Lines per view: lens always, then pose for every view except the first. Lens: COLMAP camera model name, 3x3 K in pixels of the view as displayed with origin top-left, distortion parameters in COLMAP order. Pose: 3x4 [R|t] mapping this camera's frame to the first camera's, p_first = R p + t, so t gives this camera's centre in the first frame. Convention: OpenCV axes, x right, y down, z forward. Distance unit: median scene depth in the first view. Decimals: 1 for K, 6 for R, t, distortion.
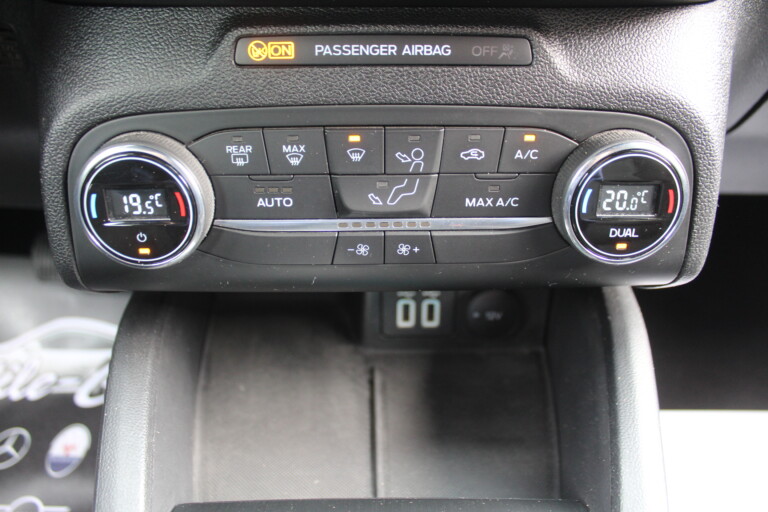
lens RADIAL K [[640.2, 0, 384.0], [0, 640.2, 256.0], [0, 0, 1]] dist [-0.164165, 0.141699]
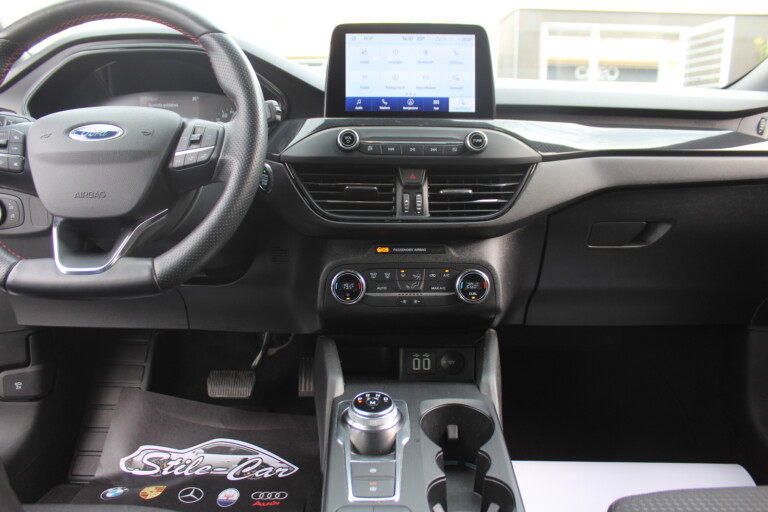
lens RADIAL K [[640.2, 0, 384.0], [0, 640.2, 256.0], [0, 0, 1]] dist [-0.164165, 0.141699]
pose [[0.999955, -0.006282, -0.007141, -0.130036], [0.002203, 0.883365, -0.468681, 1.562190], [0.009253, 0.468644, 0.883338, -2.513535]]
